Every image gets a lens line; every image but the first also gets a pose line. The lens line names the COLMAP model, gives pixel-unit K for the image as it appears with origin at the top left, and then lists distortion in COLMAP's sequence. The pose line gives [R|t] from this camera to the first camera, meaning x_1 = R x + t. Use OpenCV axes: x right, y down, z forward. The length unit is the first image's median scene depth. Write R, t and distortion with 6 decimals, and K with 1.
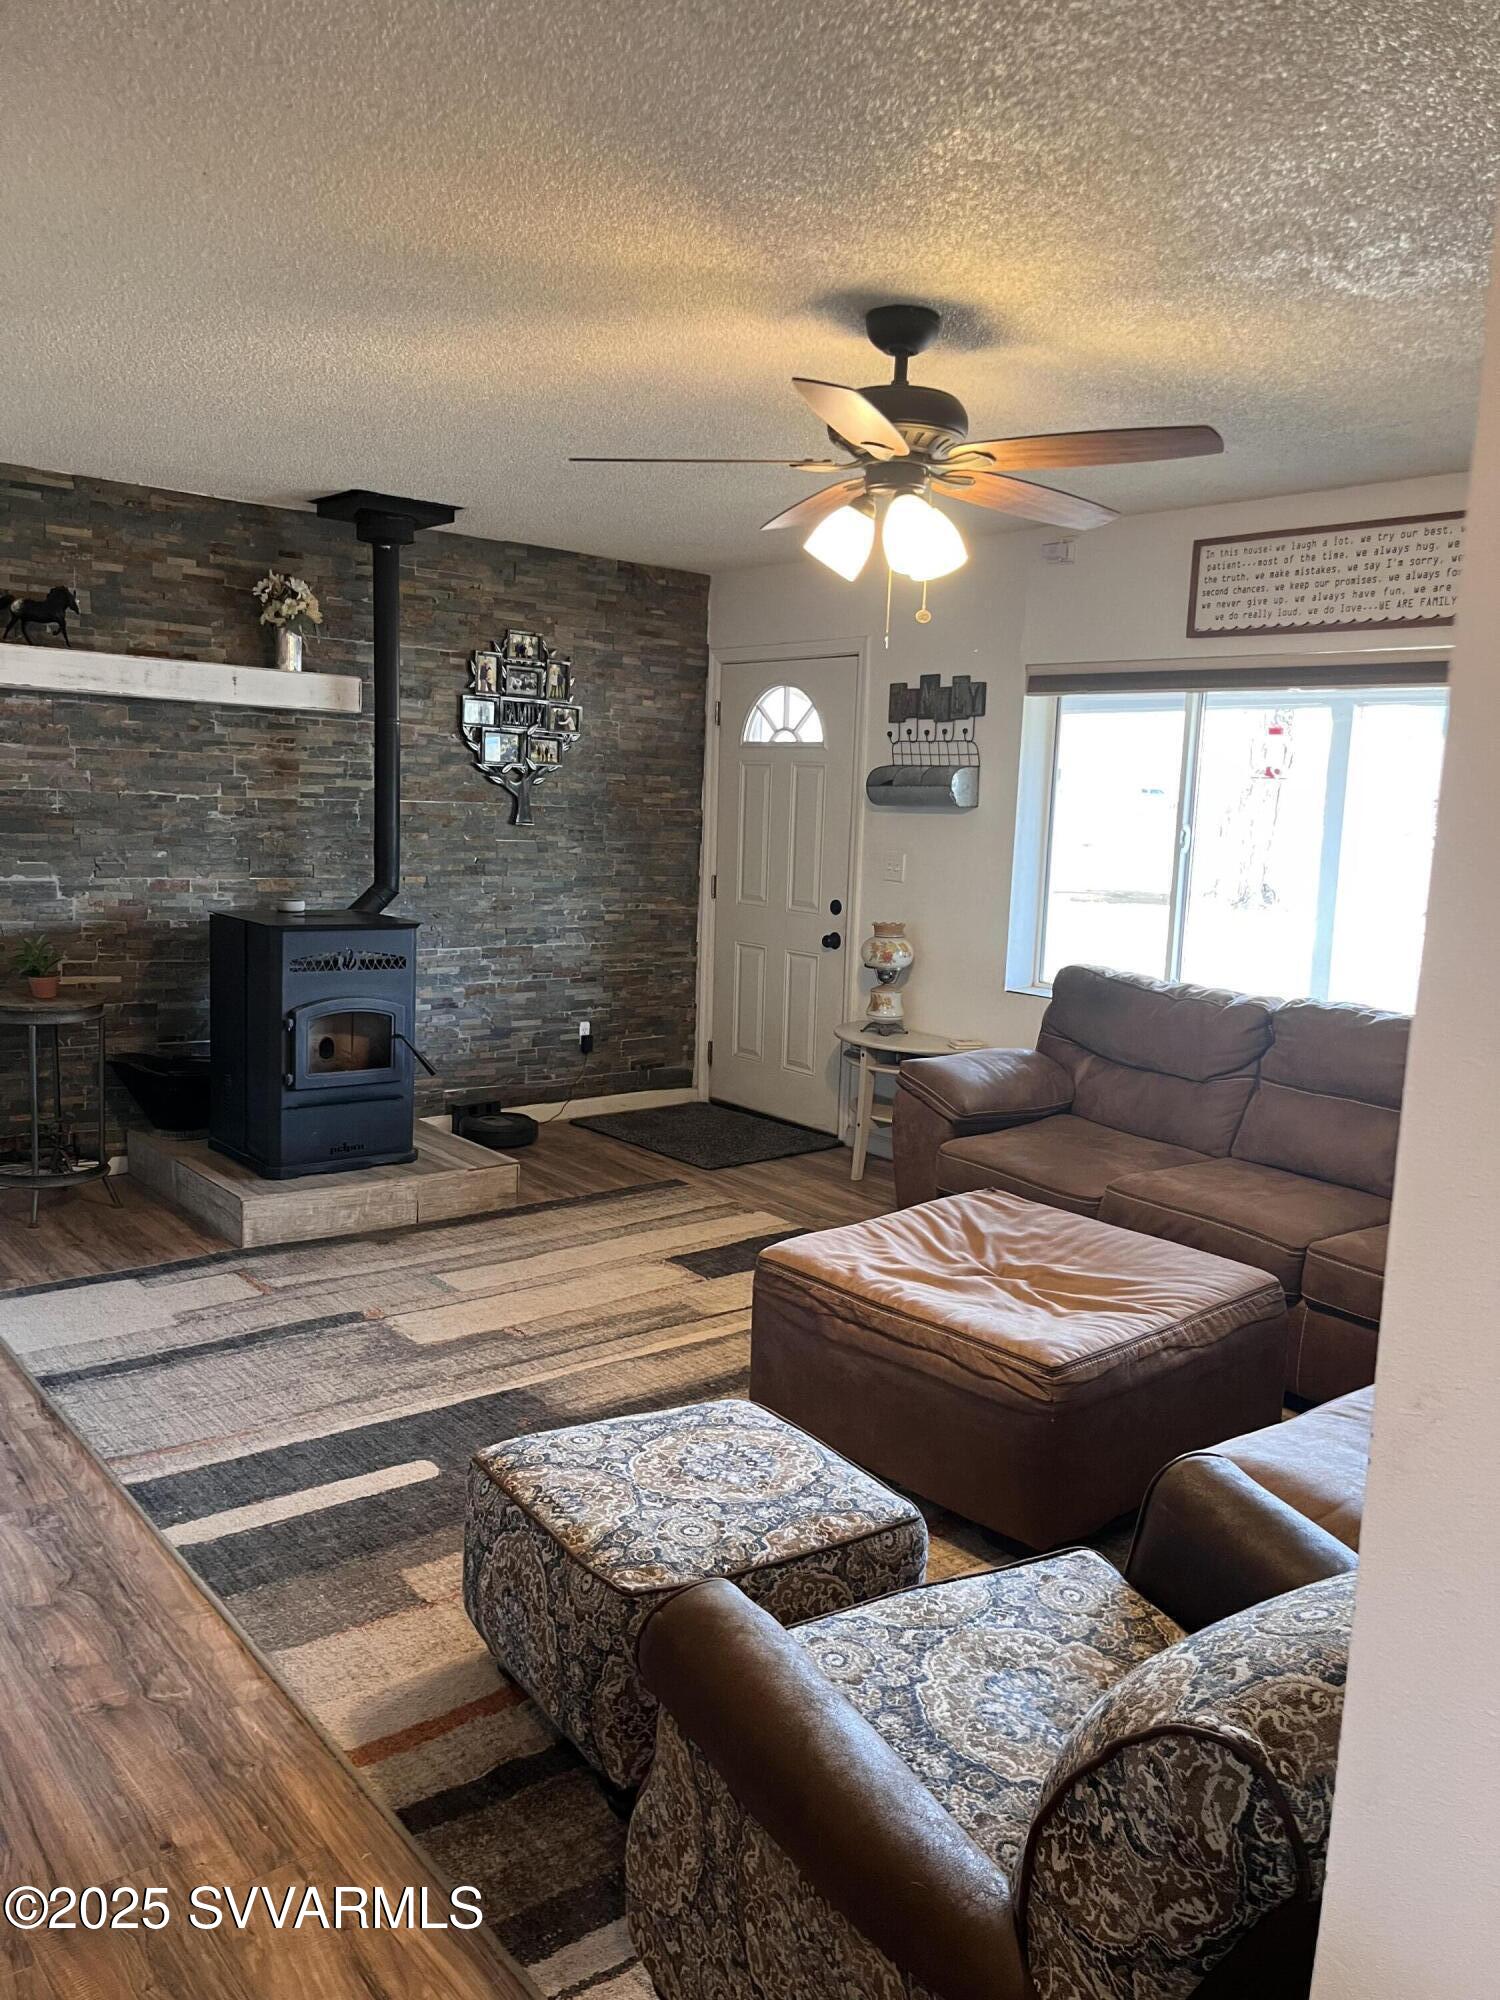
lens RADIAL K [[1494.6, 0, 758.4], [0, 1494.6, 1013.9], [0, 0, 1]] dist [0.051524, -0.060021]
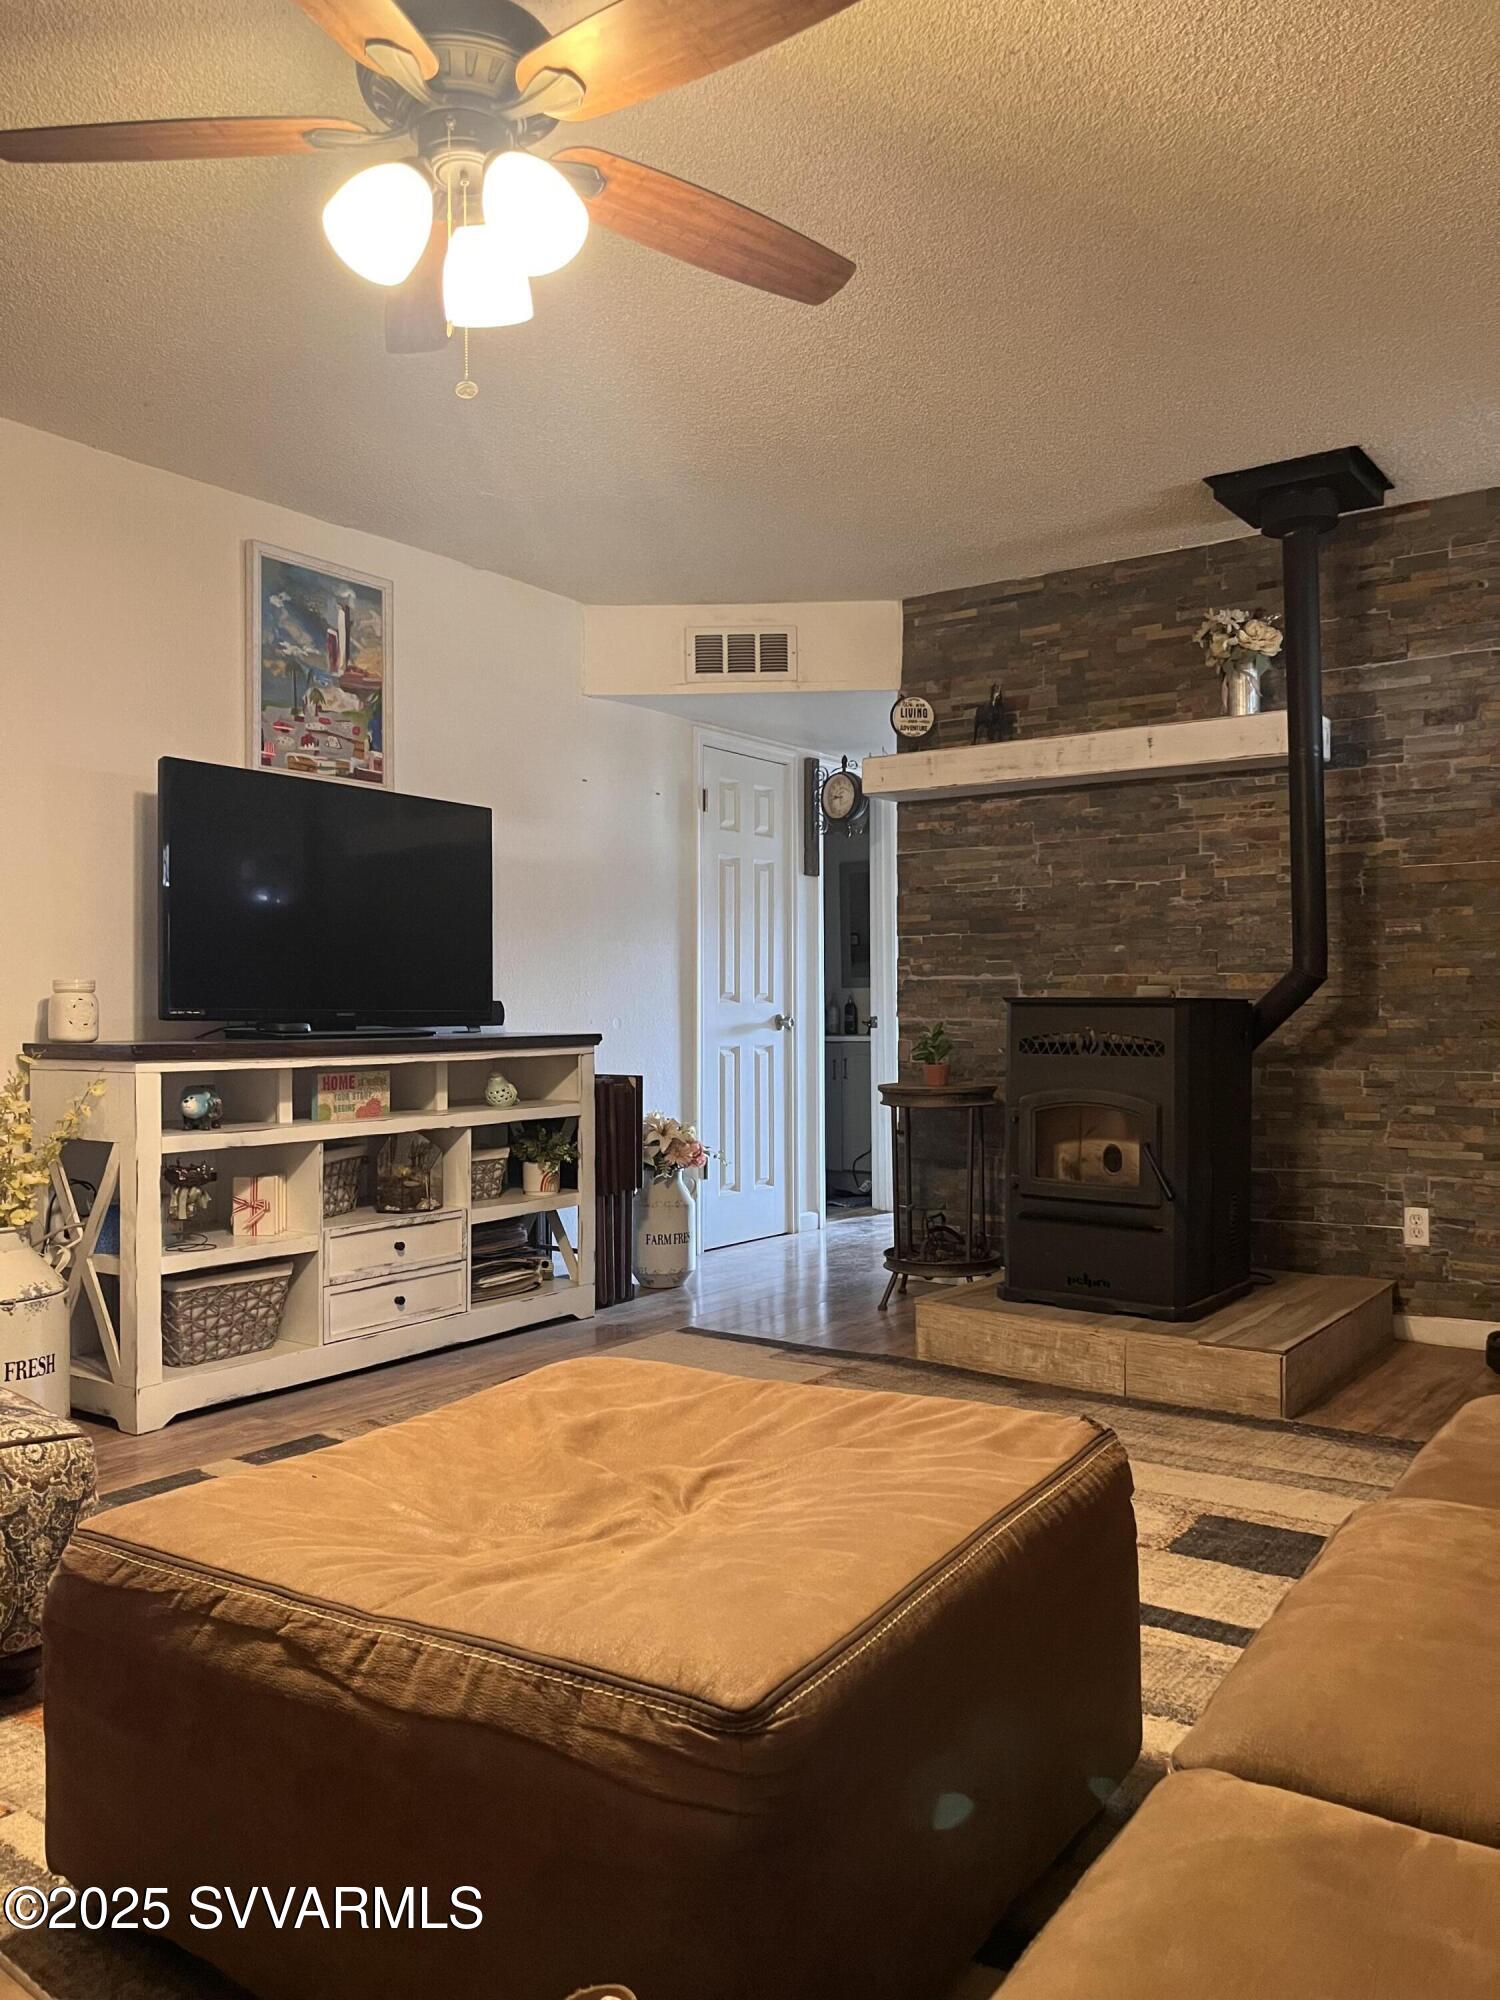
lens RADIAL K [[1494.6, 0, 758.4], [0, 1494.6, 1013.9], [0, 0, 1]] dist [0.051524, -0.060021]
pose [[0.265503, -0.041423, -0.963220, 0.431309], [-0.129264, 0.988526, -0.078142, 0.032994], [0.955405, 0.145257, 0.257102, 0.586508]]
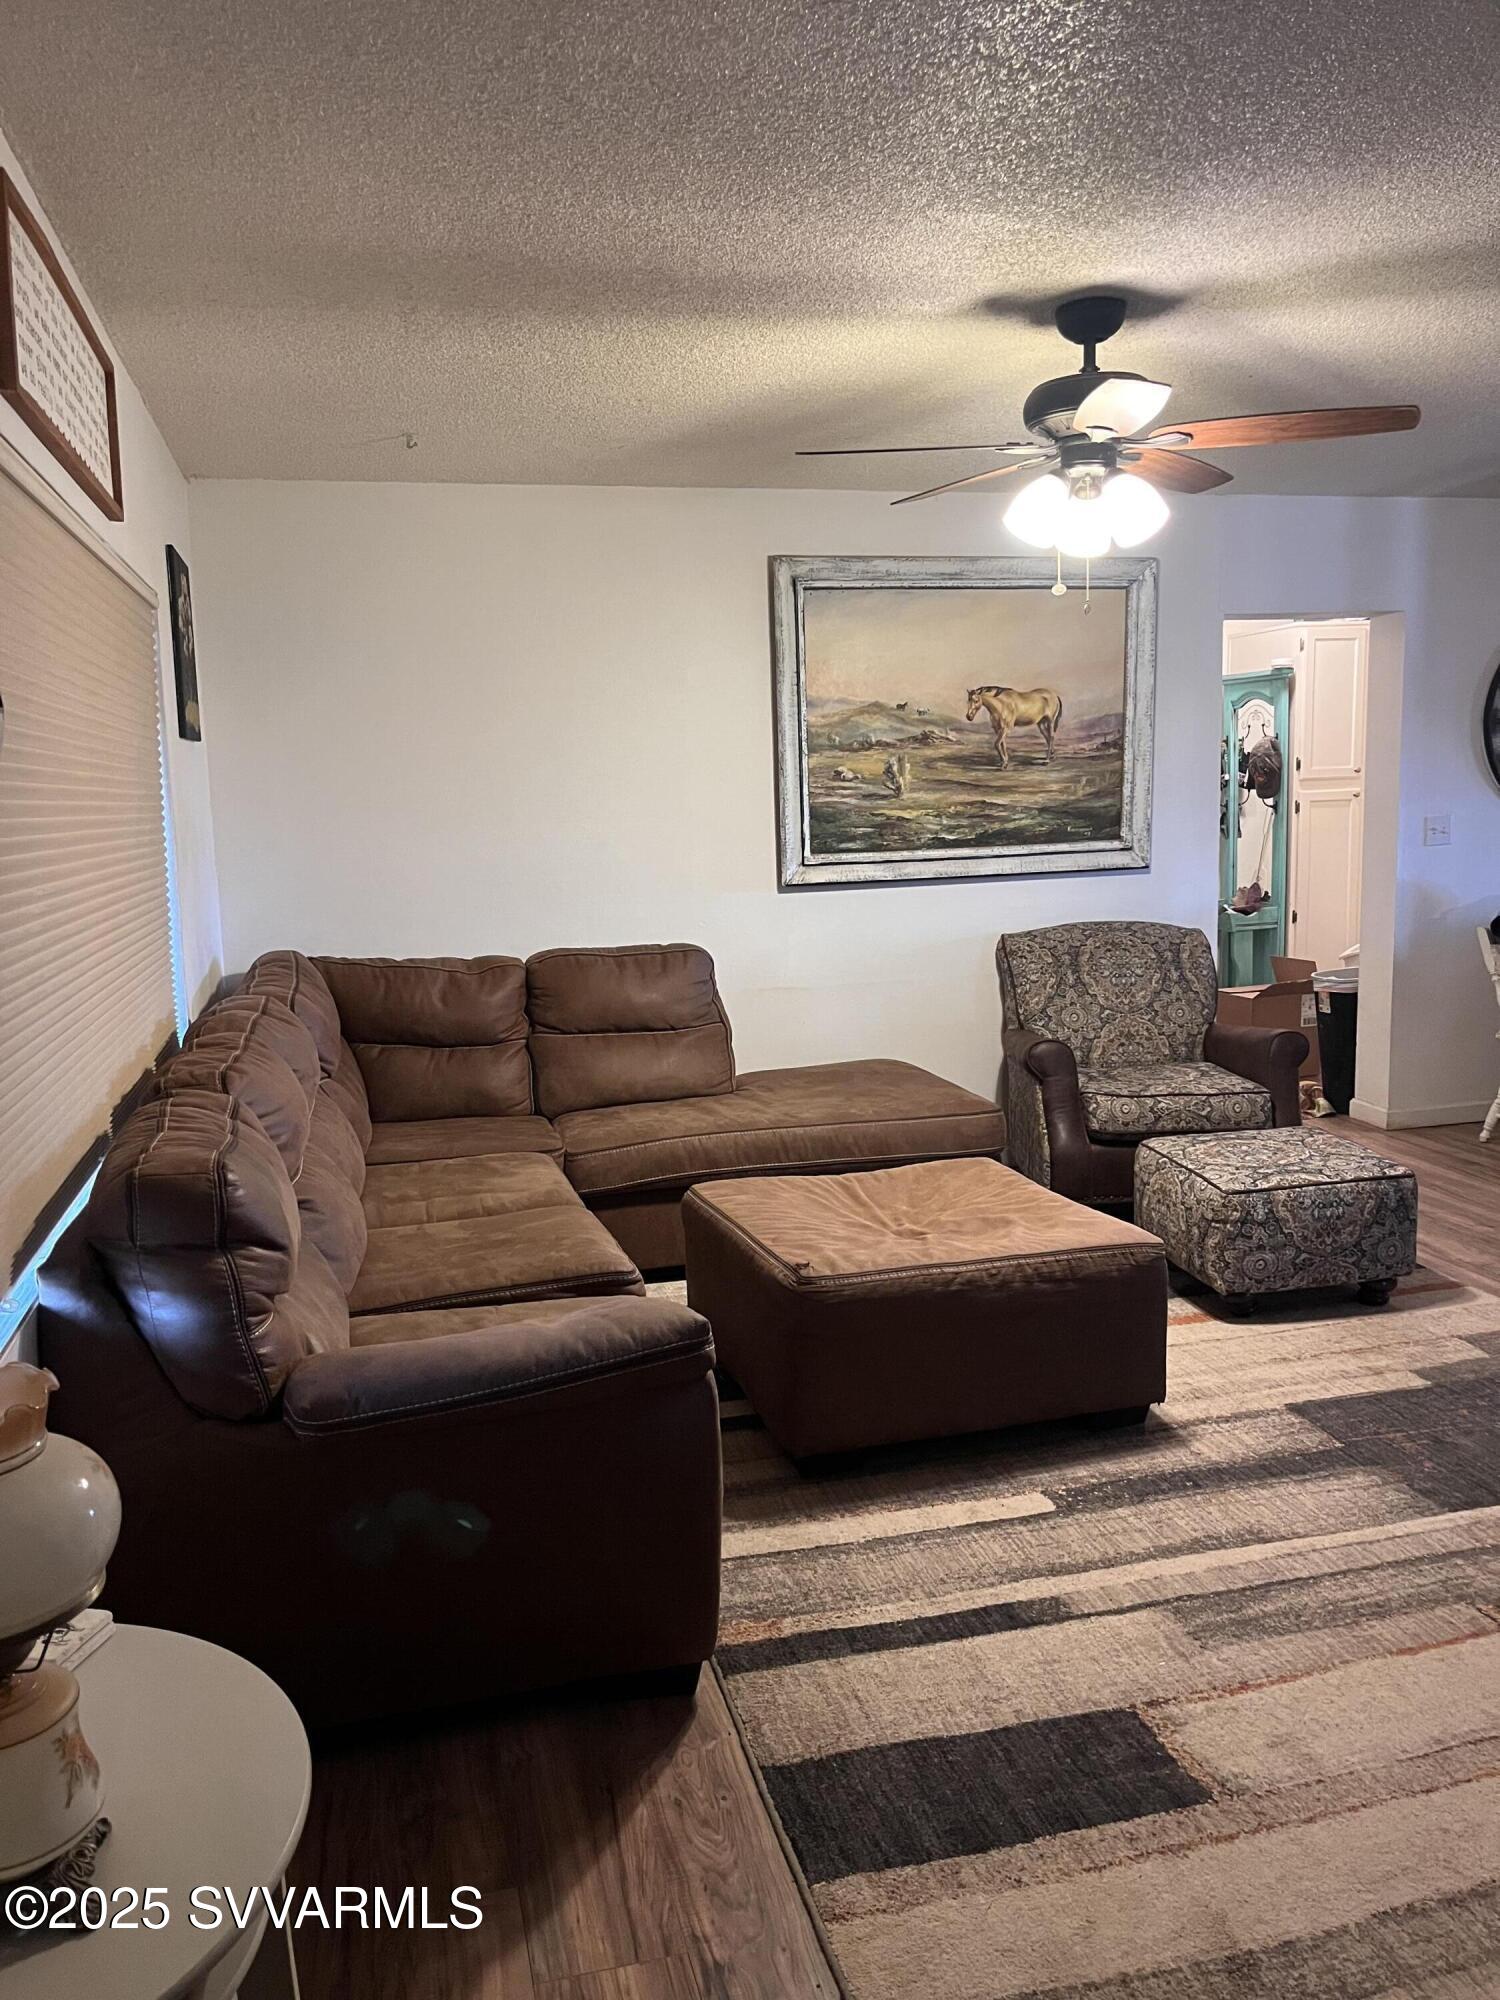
lens RADIAL K [[1494.6, 0, 758.4], [0, 1494.6, 1013.9], [0, 0, 1]] dist [0.051524, -0.060021]
pose [[-0.908241, -0.075003, 0.411671, -0.096941], [0.052040, 0.955922, 0.288973, -0.173852], [-0.415199, 0.283880, -0.864304, 1.244520]]
